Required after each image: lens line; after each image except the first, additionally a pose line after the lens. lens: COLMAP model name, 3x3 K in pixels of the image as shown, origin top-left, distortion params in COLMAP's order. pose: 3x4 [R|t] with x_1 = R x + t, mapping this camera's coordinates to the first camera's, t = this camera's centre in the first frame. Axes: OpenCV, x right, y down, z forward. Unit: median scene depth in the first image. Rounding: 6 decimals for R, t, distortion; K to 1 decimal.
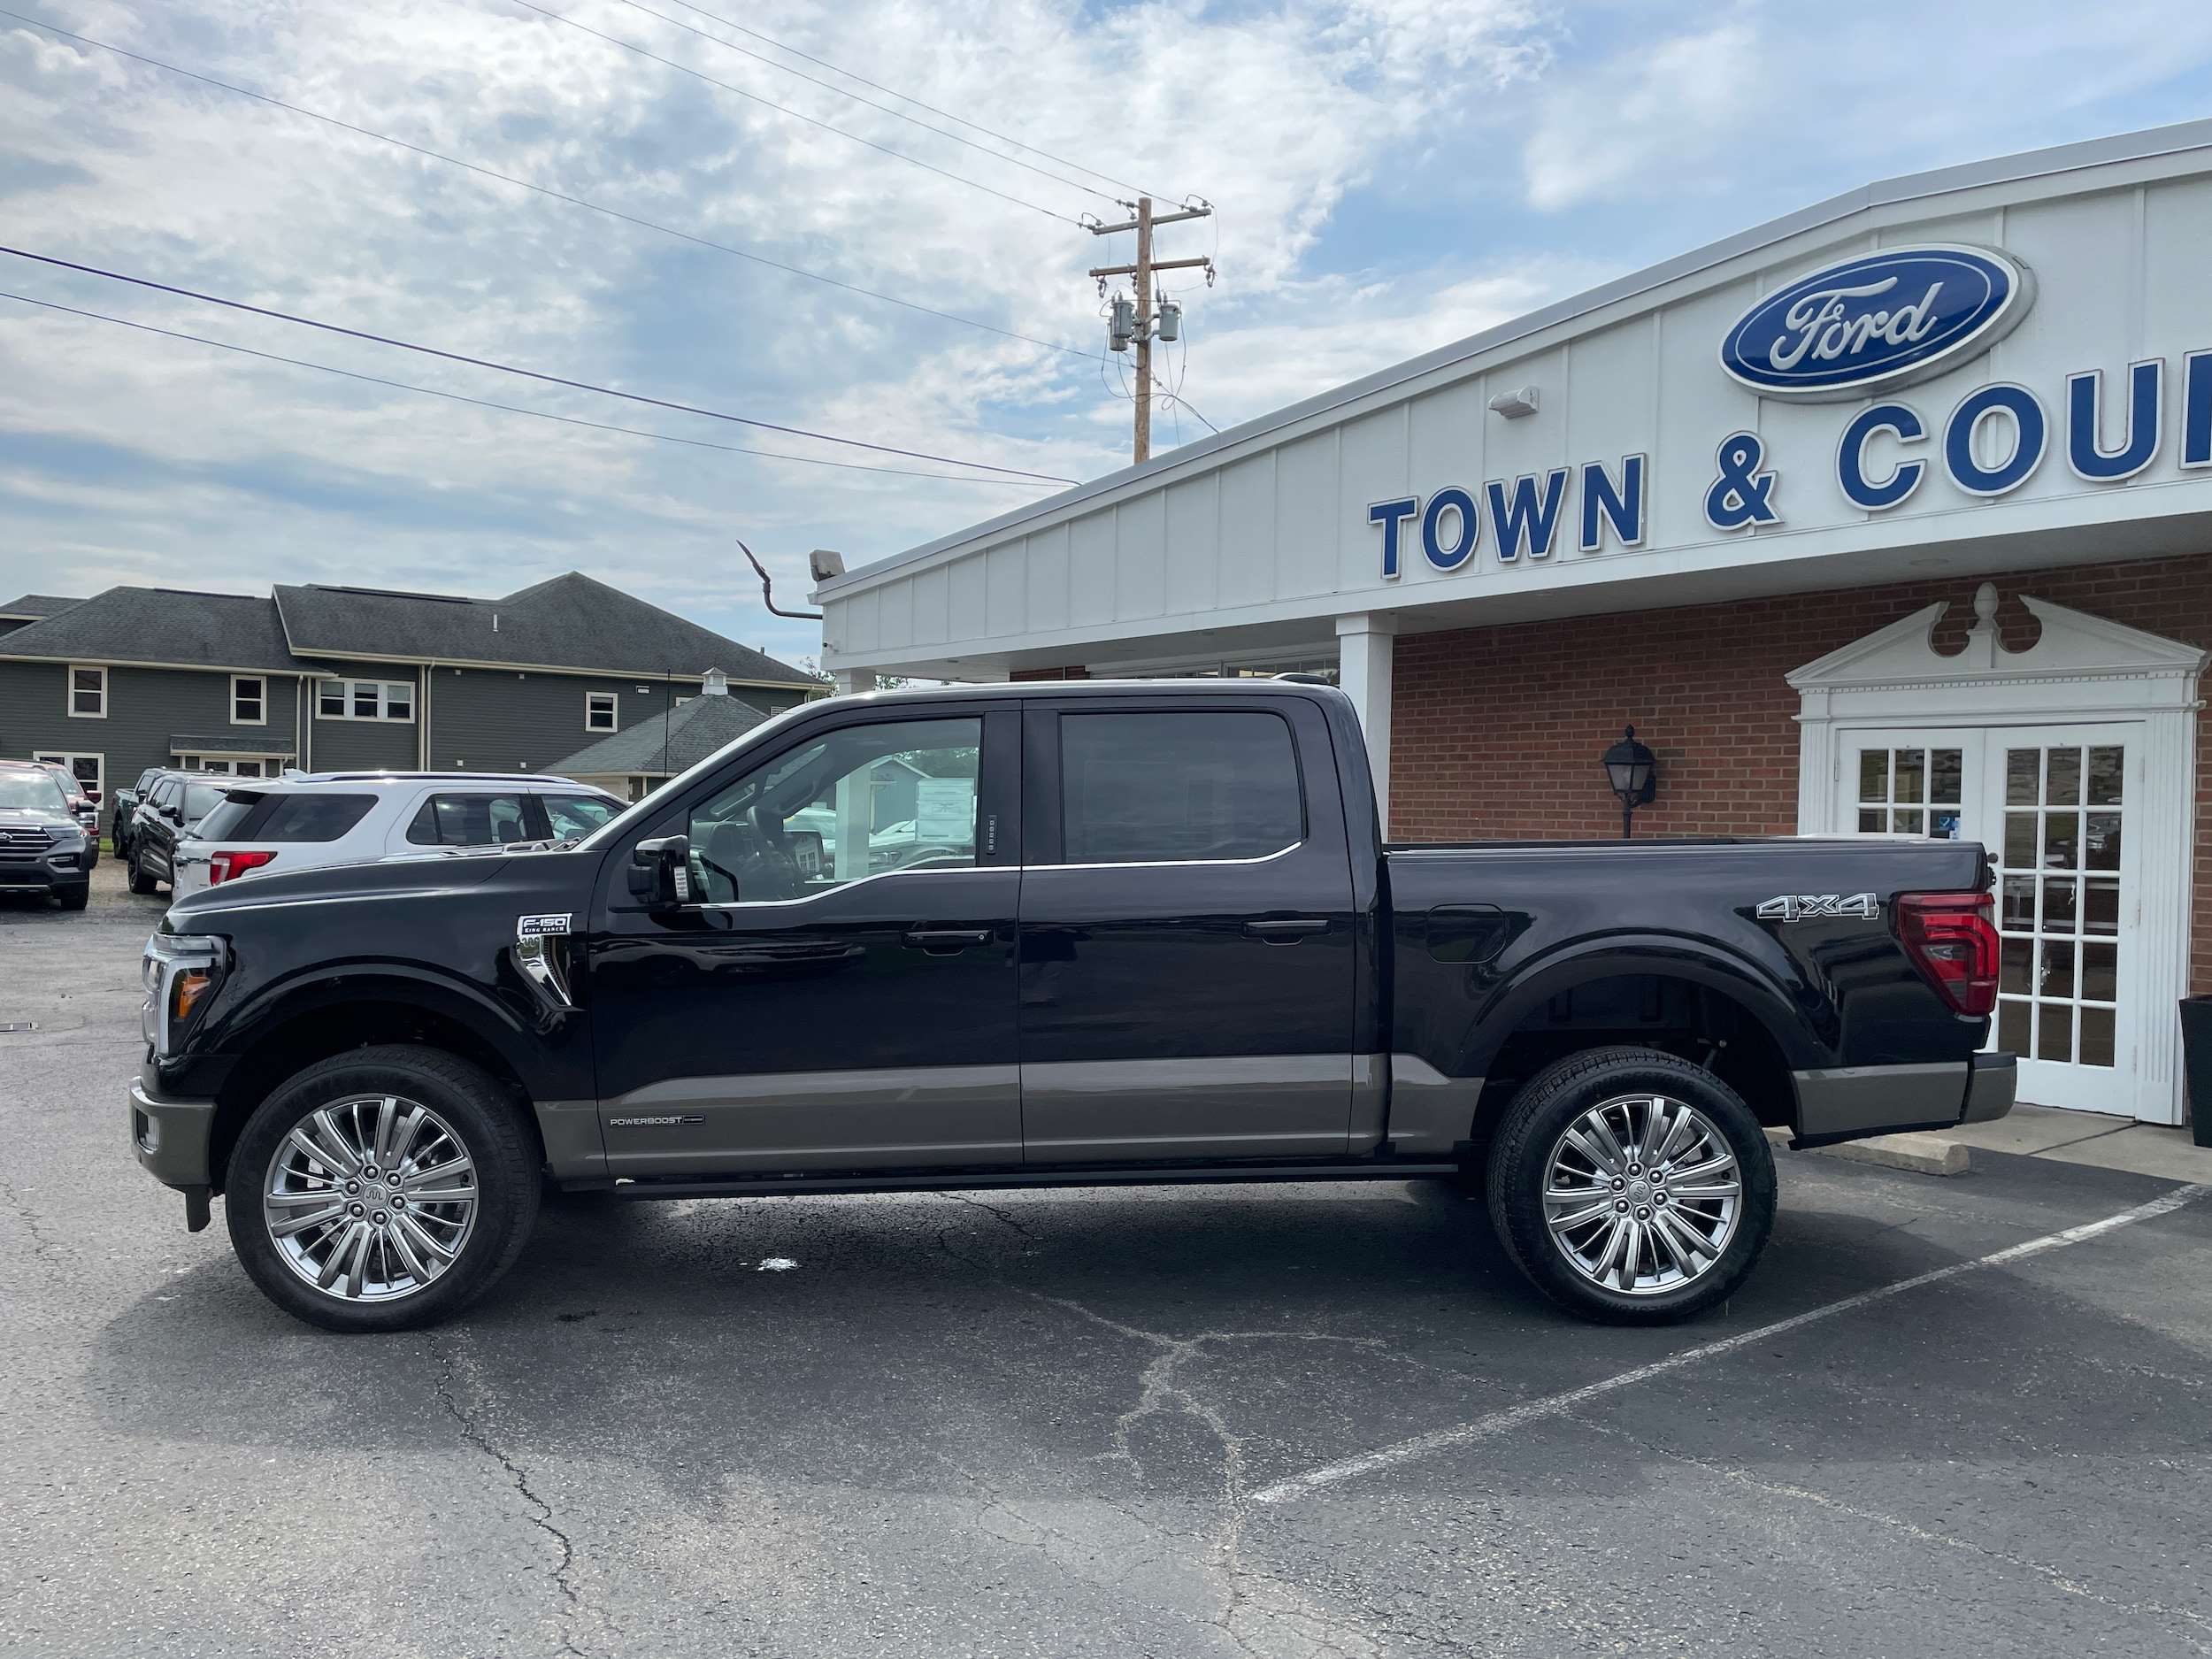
lens RADIAL K [[1660.5, 0, 1119.3], [0, 1660.5, 846.1], [0, 0, 1]] dist [0.089365, -0.110853]
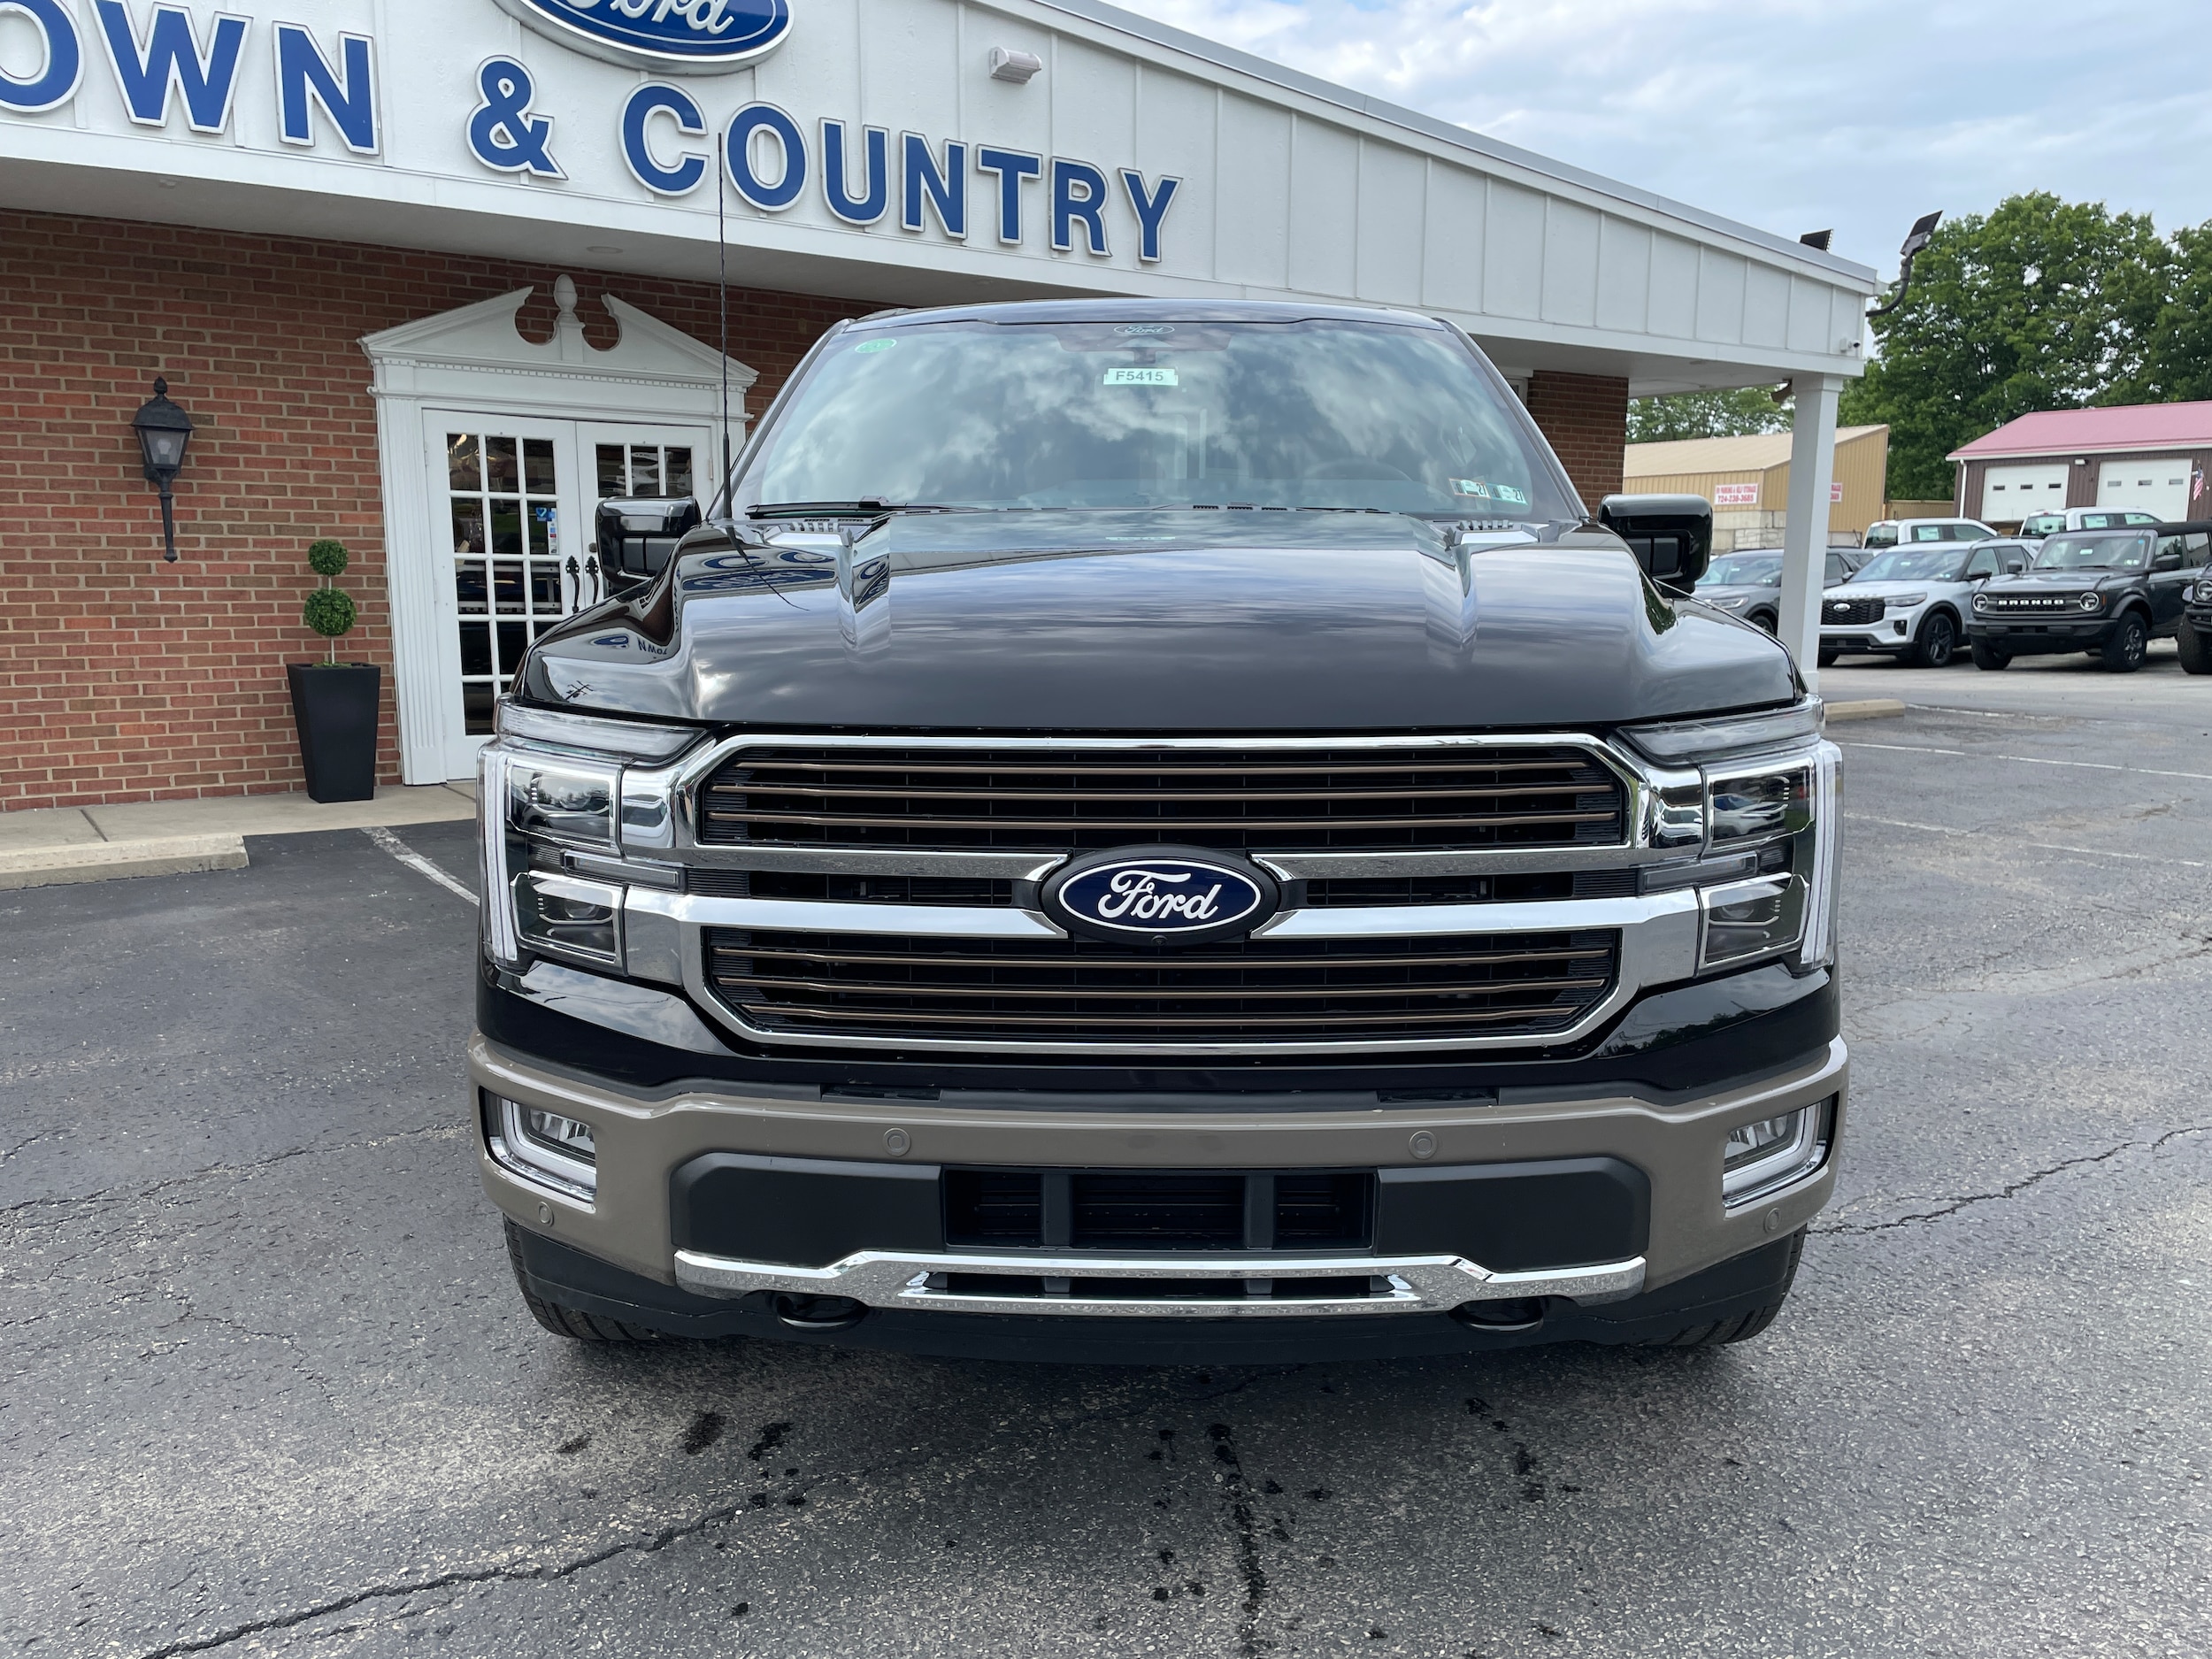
lens RADIAL K [[1660.5, 0, 1104.5], [0, 1660.5, 832.2], [0, 0, 1]] dist [0.089365, -0.110853]
pose [[0.055872, -0.175907, 0.982820, -0.506822], [0.015276, 0.984393, 0.175320, 0.003169], [-0.998321, 0.005218, 0.057687, 0.581661]]
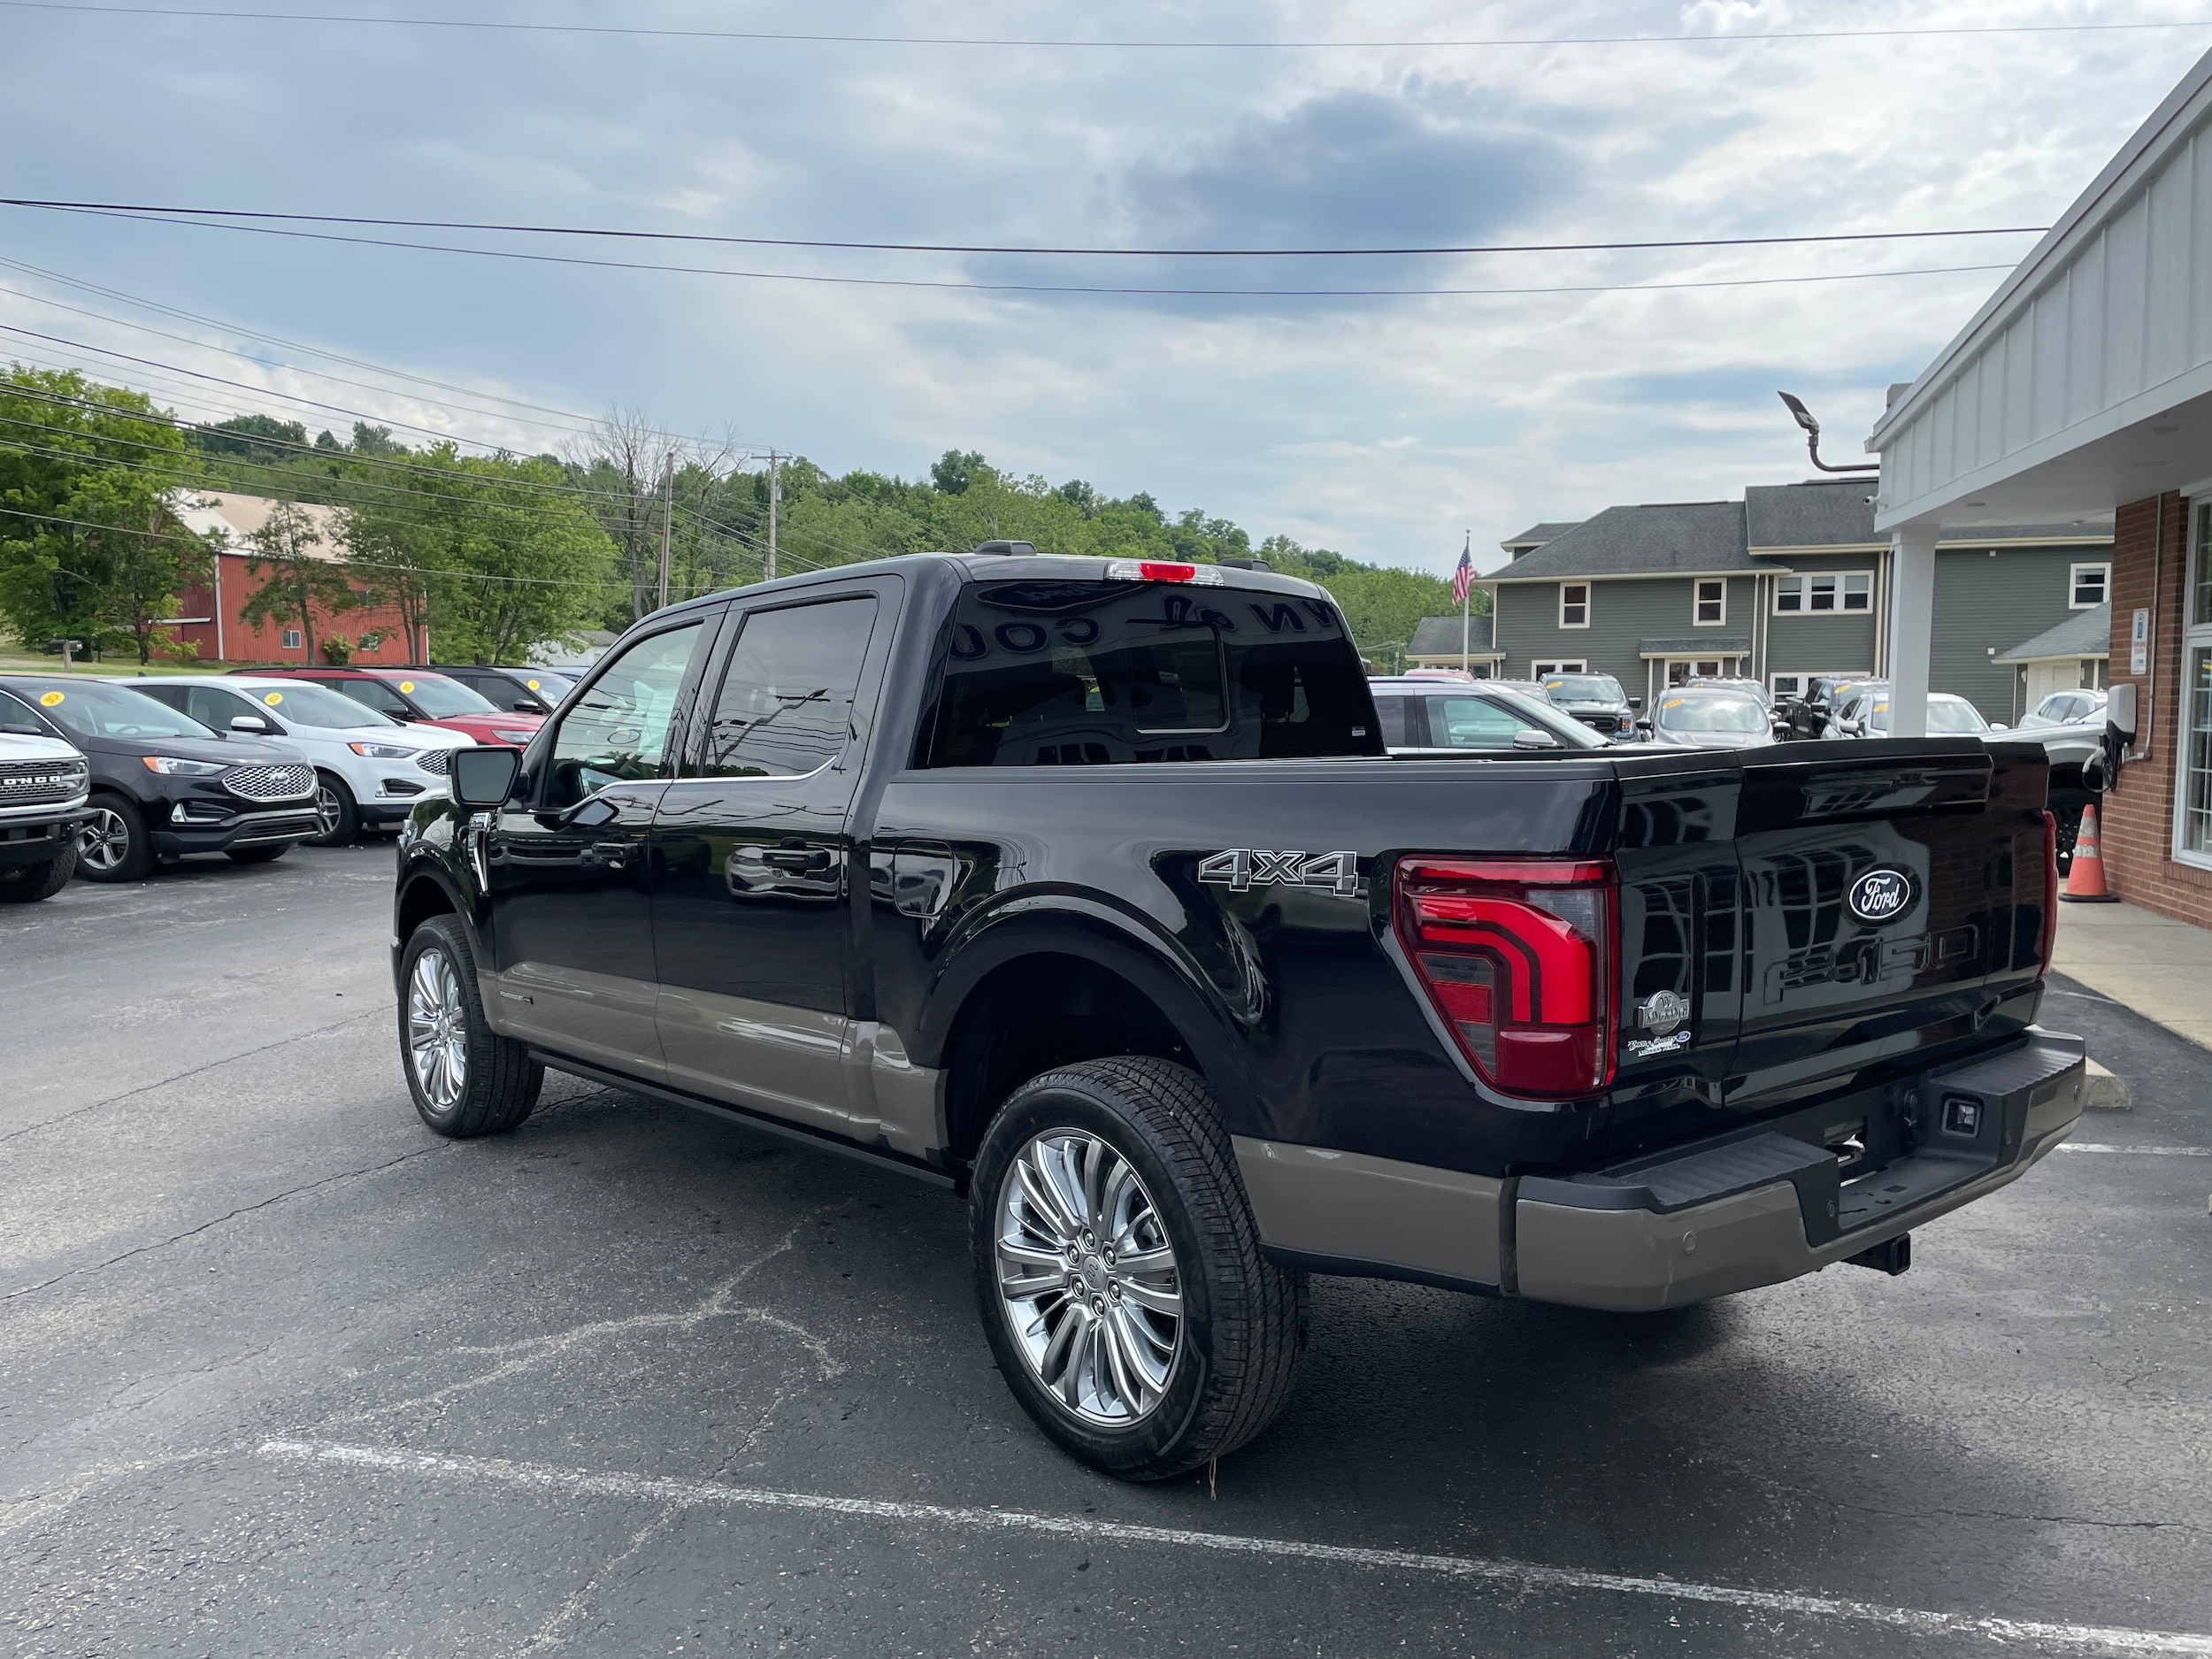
lens RADIAL K [[1660.5, 0, 1117.8], [0, 1660.5, 827.4], [0, 0, 1]] dist [0.089365, -0.110853]
pose [[0.621808, 0.038259, -0.782235, 0.428282], [0.002951, 0.998684, 0.051191, -0.004318], [0.783165, -0.034140, 0.620877, 0.302693]]
